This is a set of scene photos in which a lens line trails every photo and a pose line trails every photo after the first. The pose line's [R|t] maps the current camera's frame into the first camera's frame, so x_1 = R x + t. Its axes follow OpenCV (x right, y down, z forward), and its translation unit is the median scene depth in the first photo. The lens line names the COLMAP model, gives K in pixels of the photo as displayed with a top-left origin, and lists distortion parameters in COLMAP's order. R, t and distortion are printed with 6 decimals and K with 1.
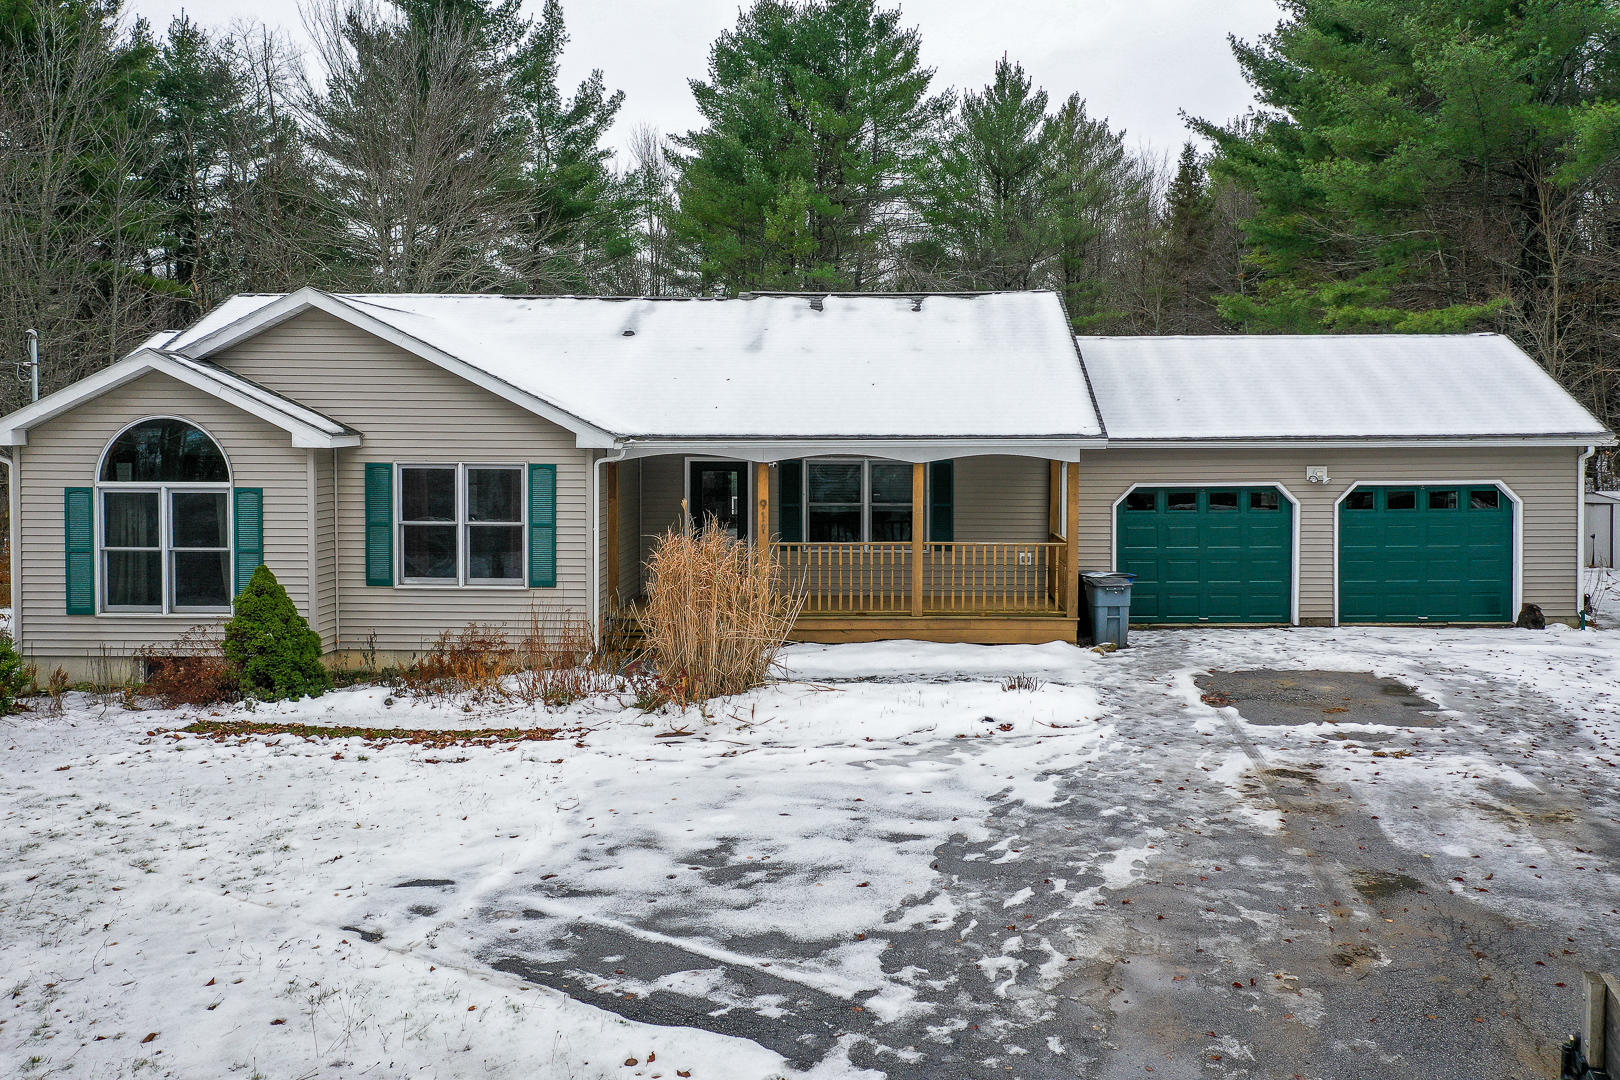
lens RADIAL K [[1314.5, 0, 800.6], [0, 1314.5, 542.2], [0, 0, 1]] dist [-0.003909, -0.001214]
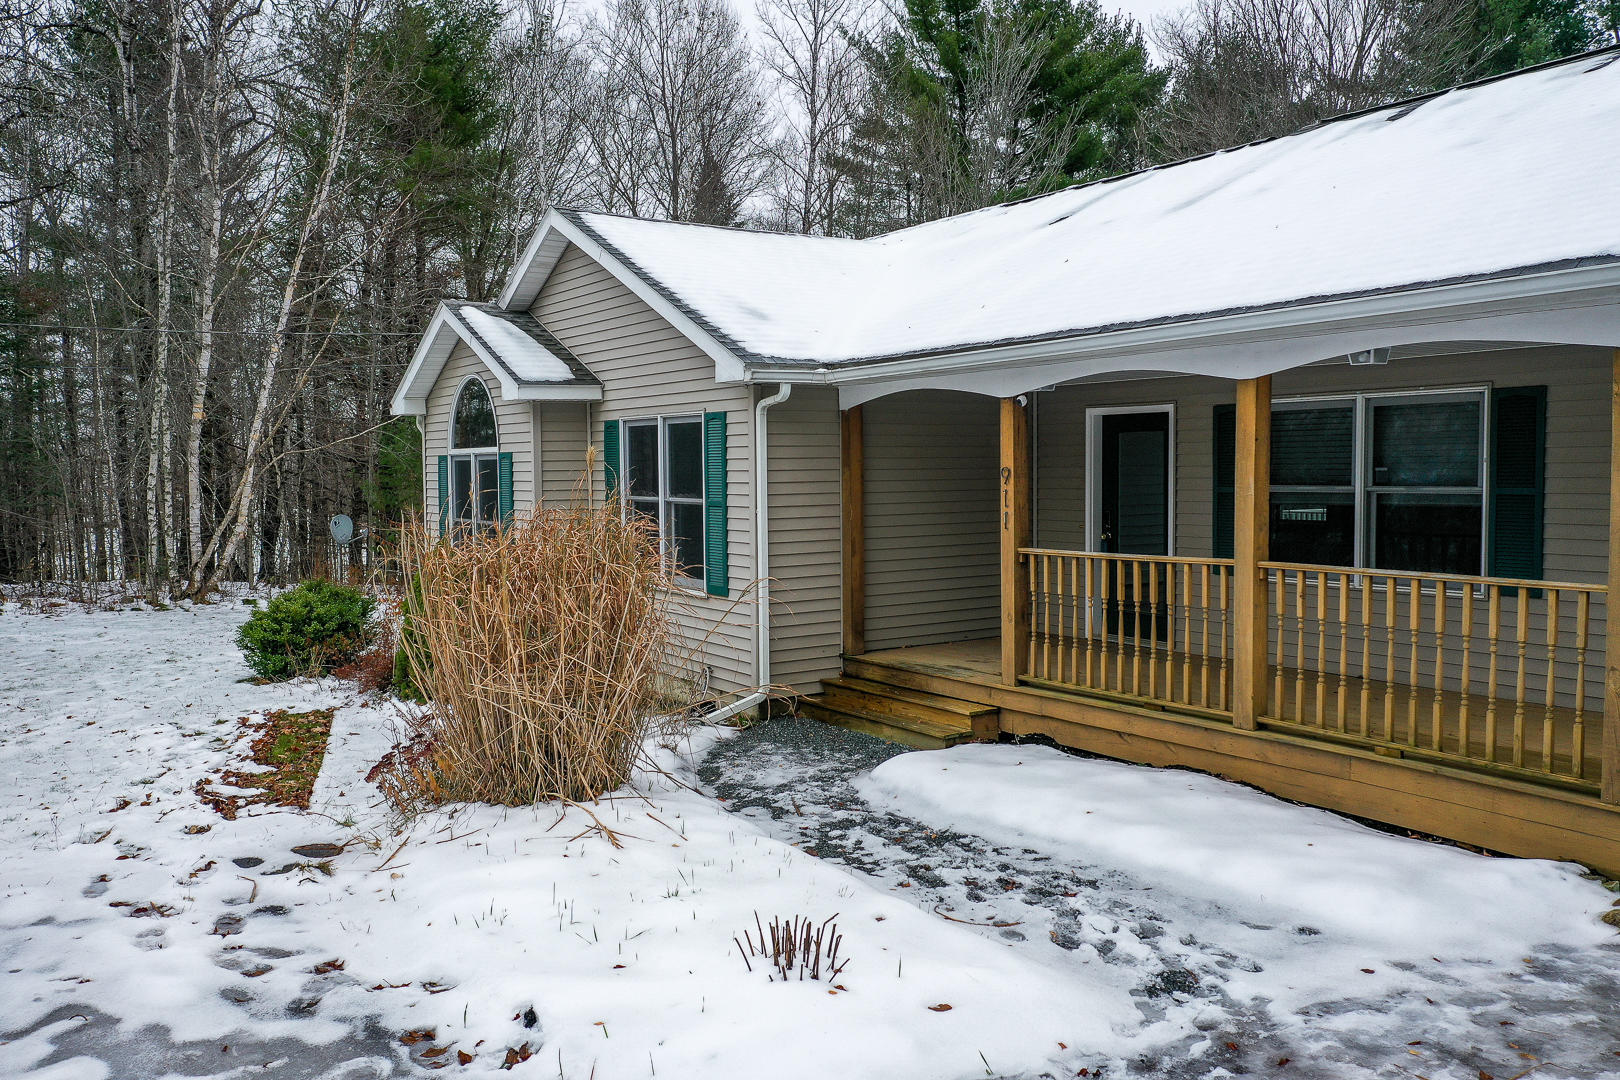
lens RADIAL K [[1314.5, 0, 800.6], [0, 1314.5, 542.2], [0, 0, 1]] dist [-0.003909, -0.001214]
pose [[0.556962, 0.036917, -0.829717, 0.384689], [-0.060926, 0.998136, 0.003514, 0.001877], [0.828301, 0.048594, 0.558173, 0.660202]]
